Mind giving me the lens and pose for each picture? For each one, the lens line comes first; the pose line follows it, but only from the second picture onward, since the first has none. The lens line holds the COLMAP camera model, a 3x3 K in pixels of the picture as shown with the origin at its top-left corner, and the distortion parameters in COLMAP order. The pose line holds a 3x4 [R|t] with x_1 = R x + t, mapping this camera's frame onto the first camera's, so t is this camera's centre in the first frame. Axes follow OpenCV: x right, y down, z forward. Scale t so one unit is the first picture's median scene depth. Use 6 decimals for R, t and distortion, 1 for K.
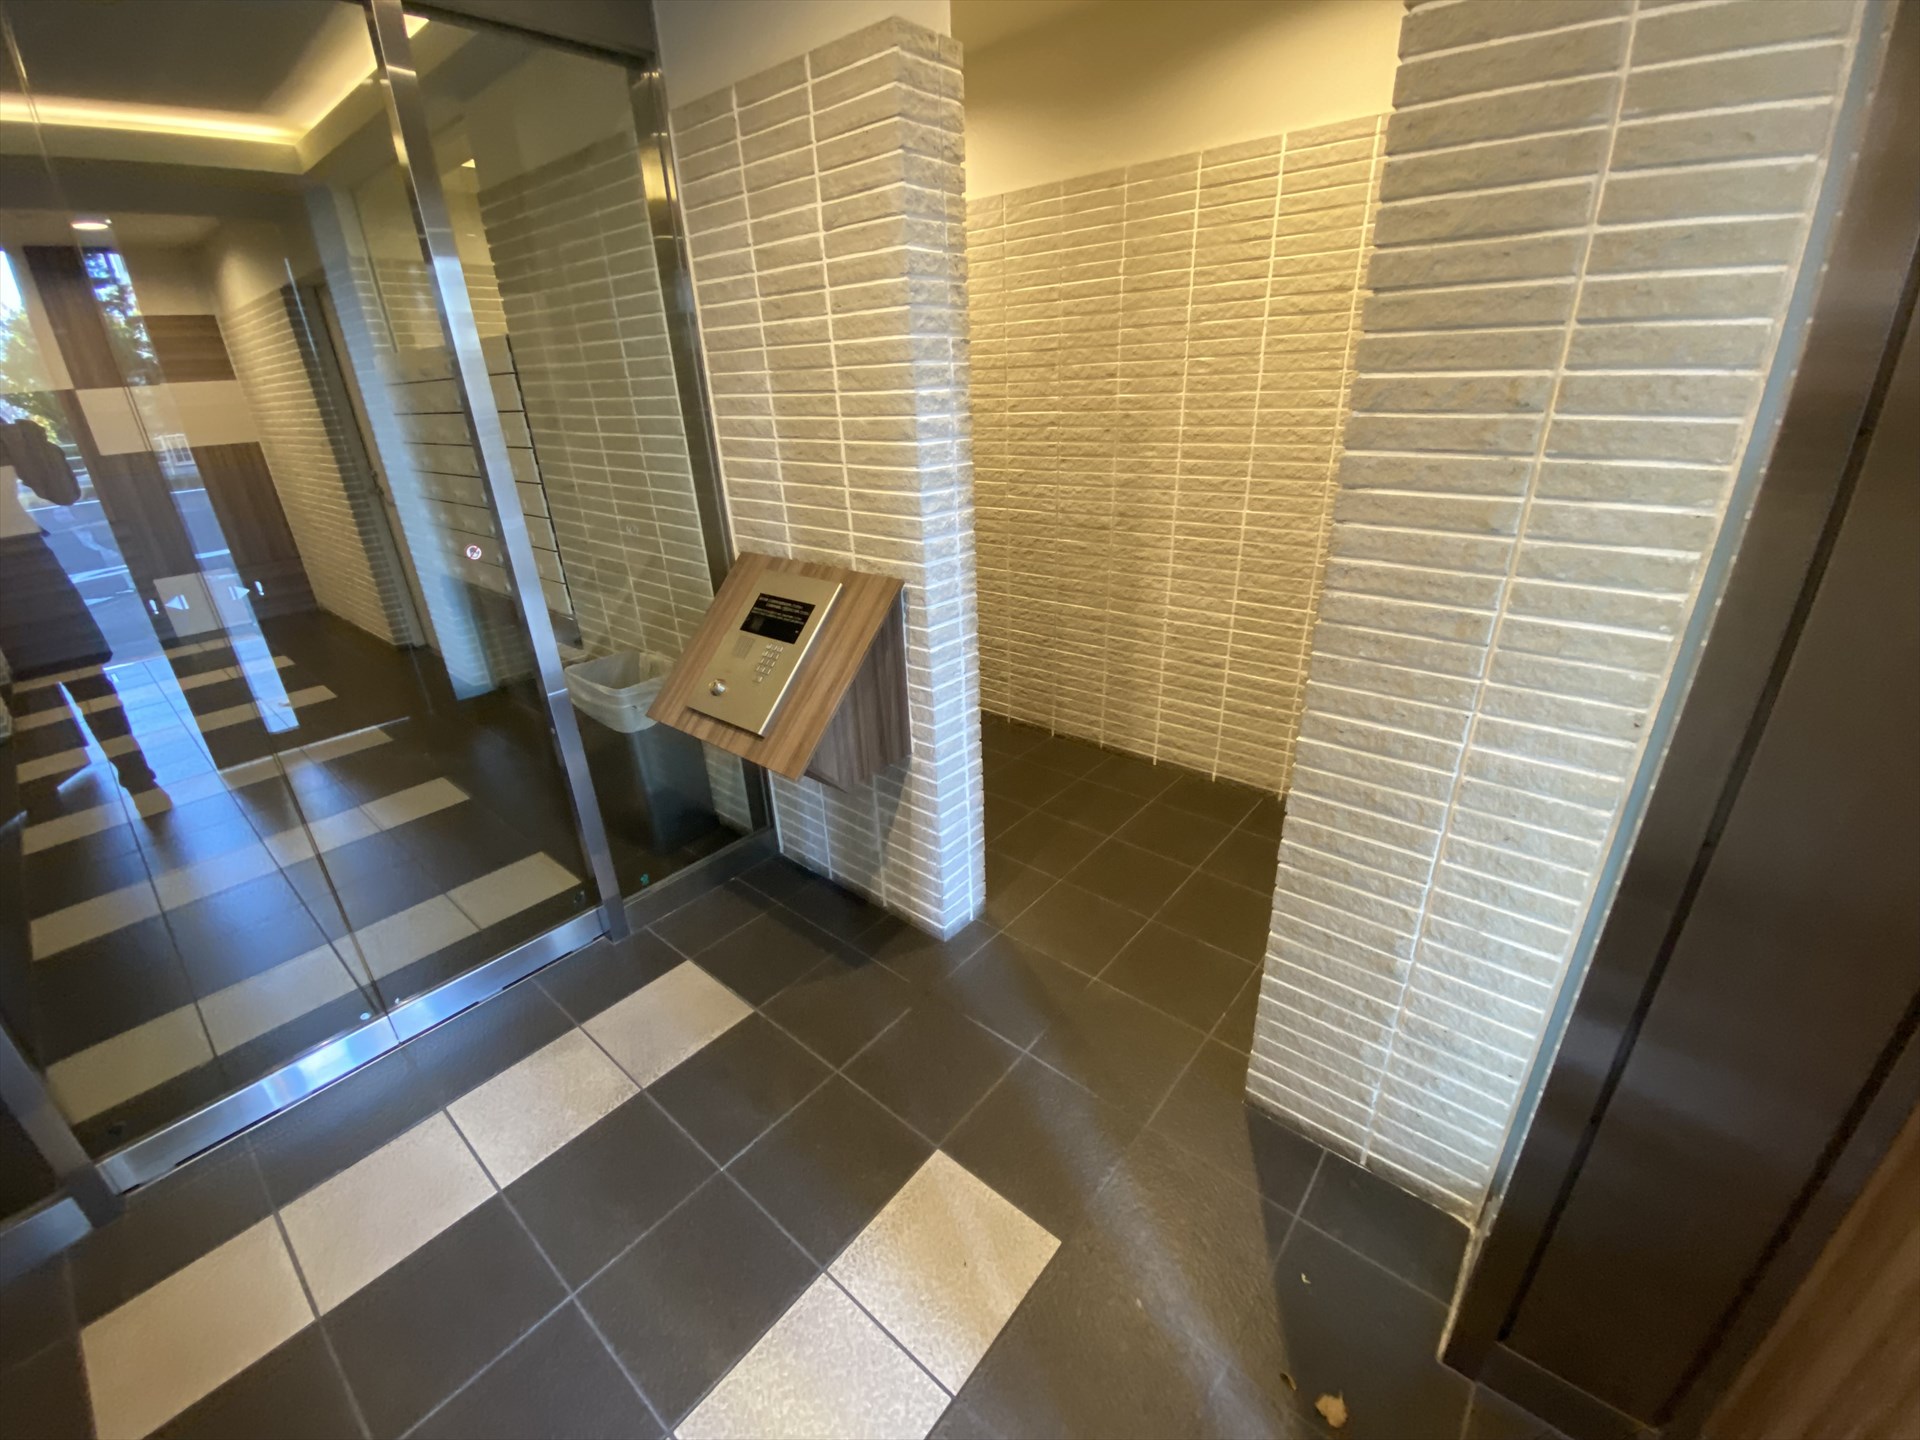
lens RADIAL K [[773.2, 0, 960.0], [0, 773.2, 720.0], [0, 0, 1]] dist [0.023563, -0.021068]
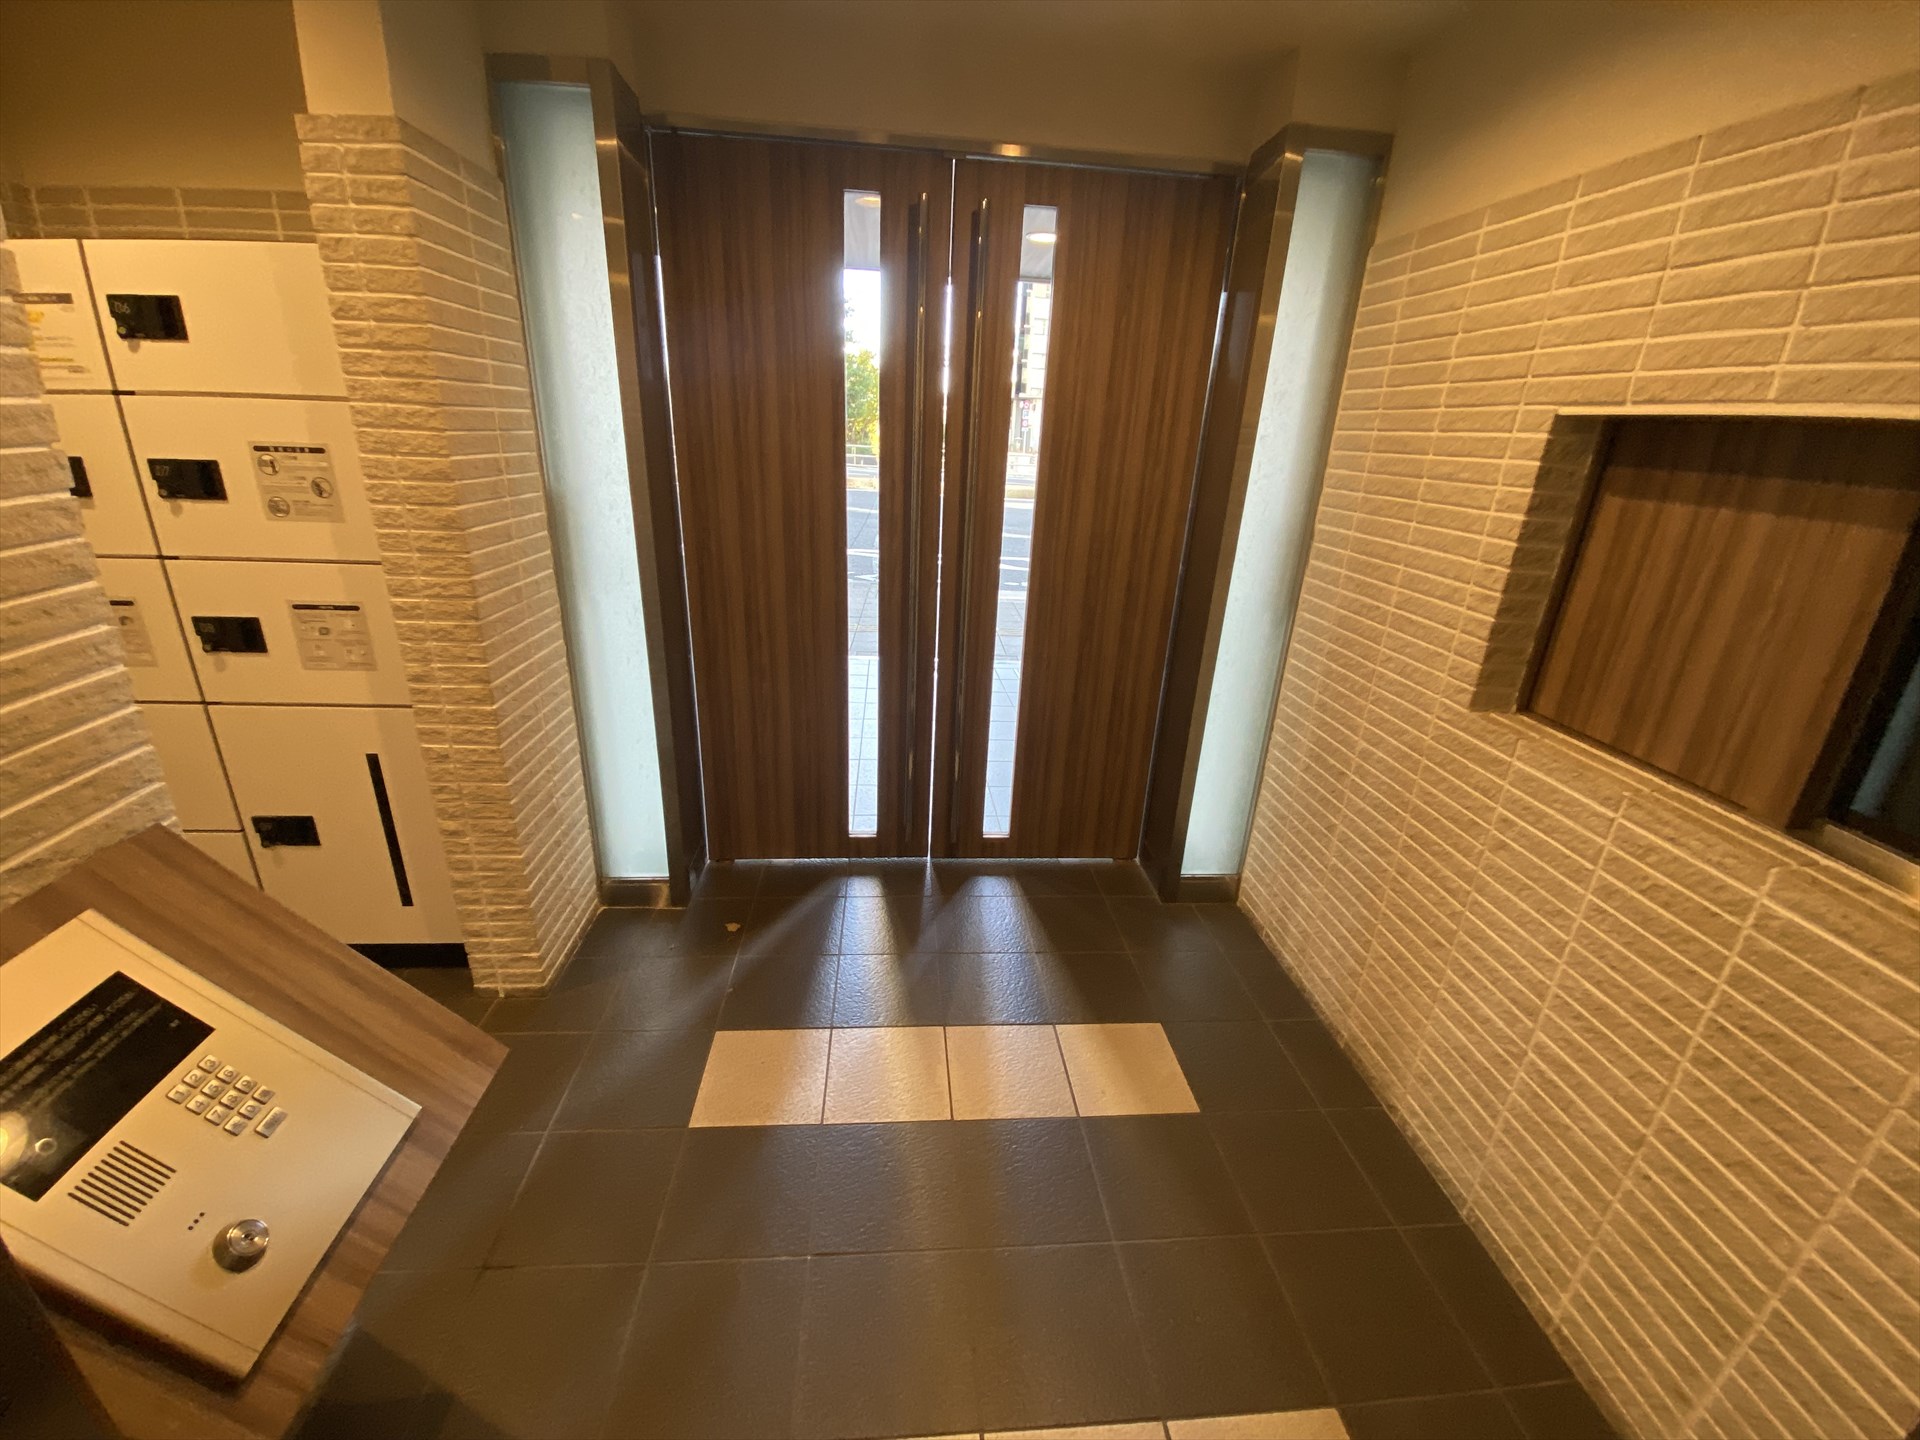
lens RADIAL K [[773.2, 0, 960.0], [0, 773.2, 720.0], [0, 0, 1]] dist [0.023563, -0.021068]
pose [[-0.703738, -0.250852, 0.664700, -0.808831], [0.264032, 0.776240, 0.572485, -0.397802], [-0.659576, 0.578381, -0.480036, 0.843837]]
